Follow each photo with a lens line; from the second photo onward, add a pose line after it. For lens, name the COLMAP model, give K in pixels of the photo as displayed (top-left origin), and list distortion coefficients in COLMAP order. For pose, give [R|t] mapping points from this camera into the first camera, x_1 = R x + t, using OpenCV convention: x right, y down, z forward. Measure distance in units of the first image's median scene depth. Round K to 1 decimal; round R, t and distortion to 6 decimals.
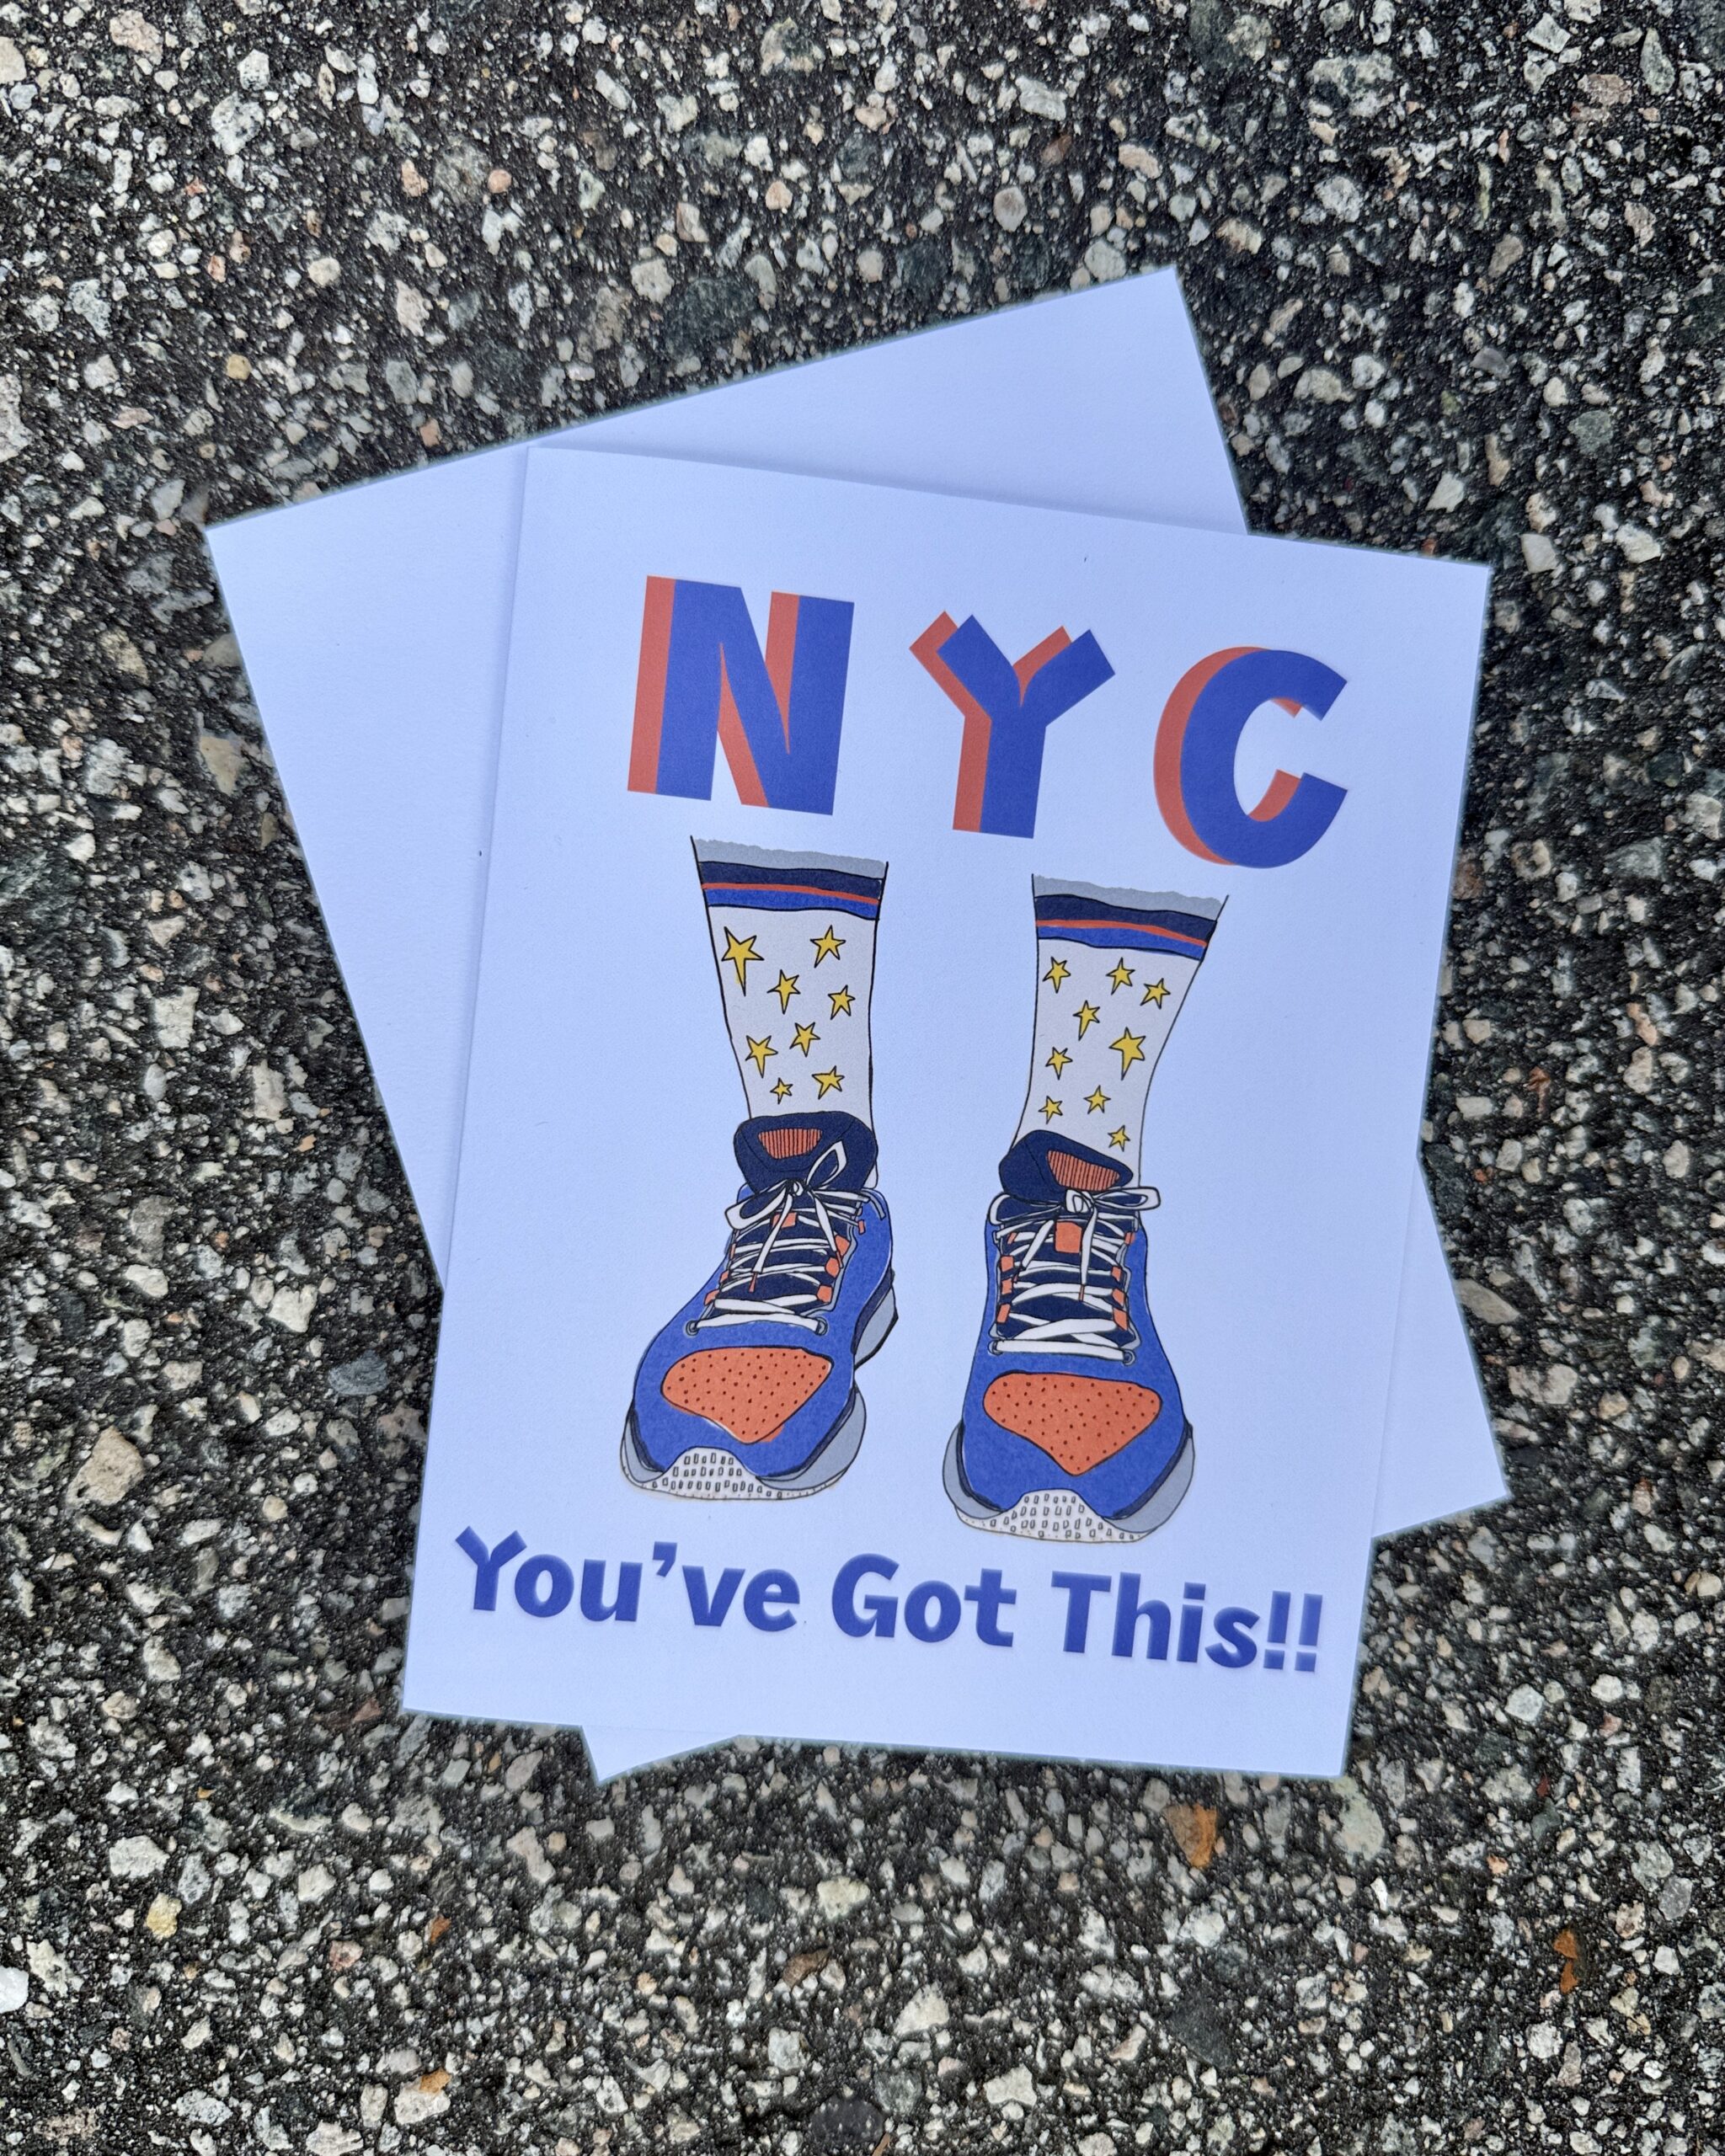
lens RADIAL K [[3415.7, 0, 922.3], [0, 3415.7, 1092.0], [0, 0, 1]] dist [0.603148, -5.895030]
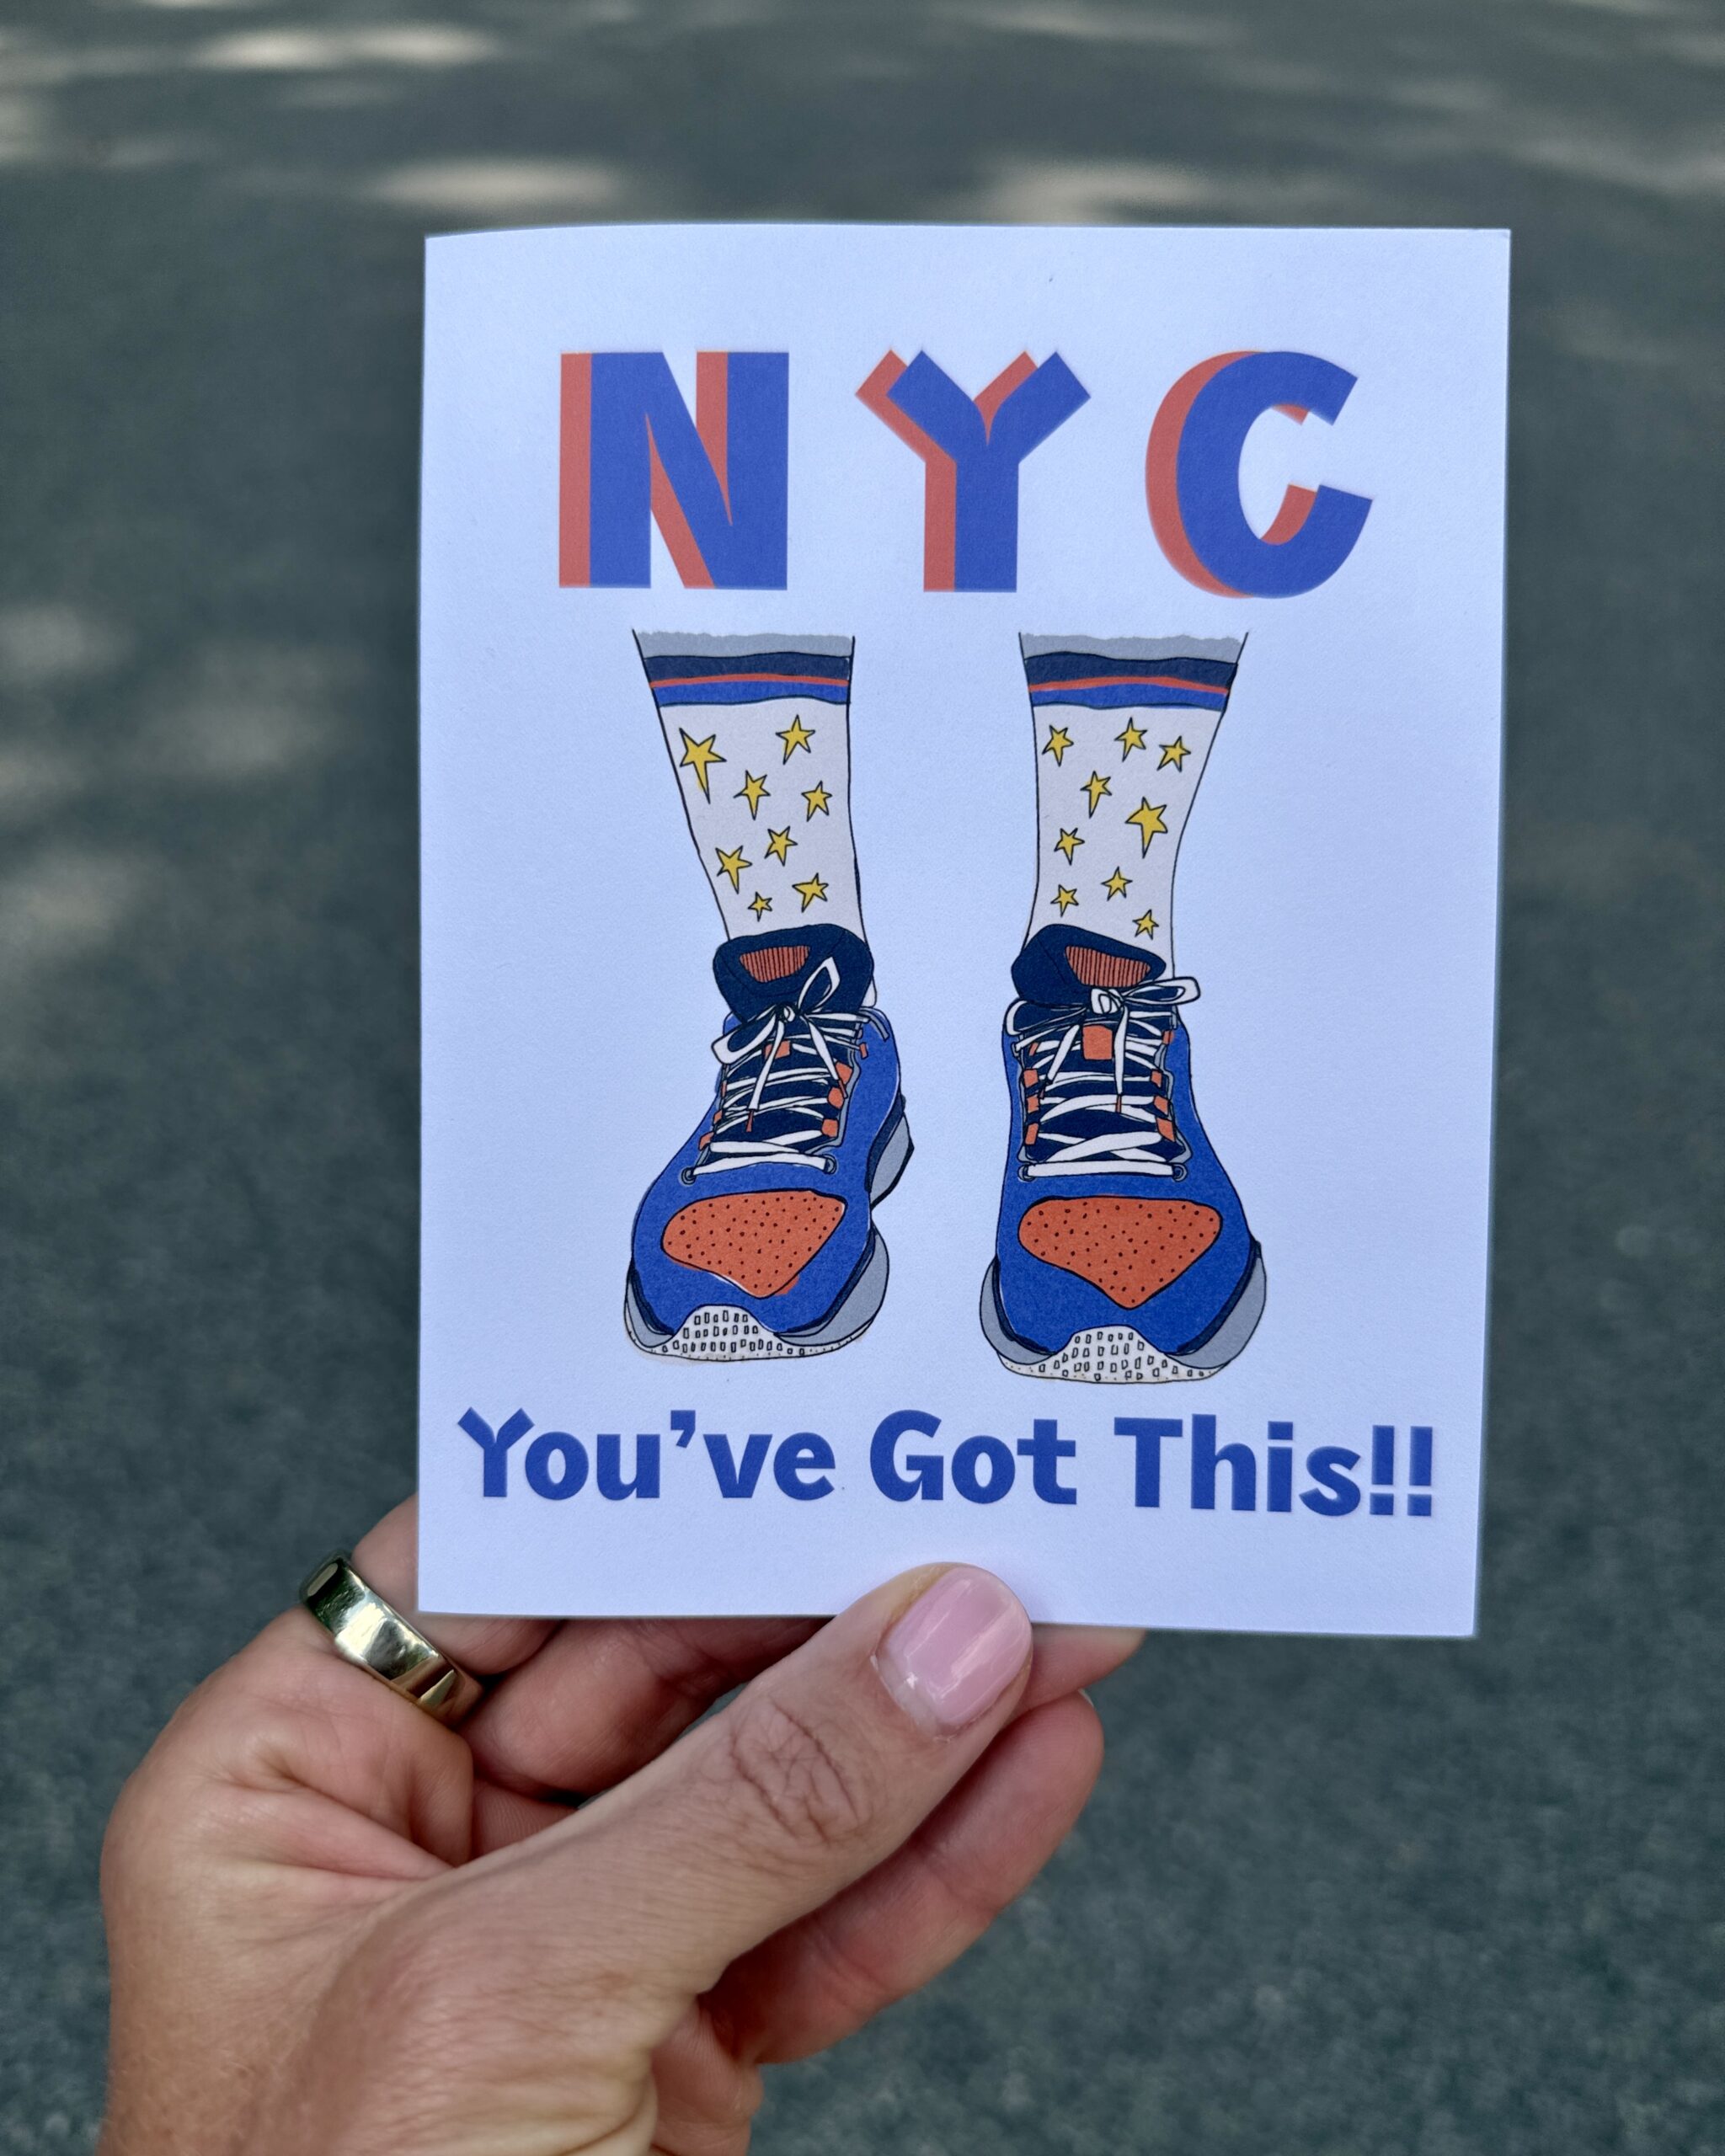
lens RADIAL K [[3415.7, 0, 922.3], [0, 3415.7, 1092.0], [0, 0, 1]] dist [0.603148, -5.895030]
pose [[0.995608, -0.093587, -0.002618, -0.001192], [0.093579, 0.993872, 0.058828, -0.000901], [-0.002903, -0.058814, 0.998265, 0.111014]]
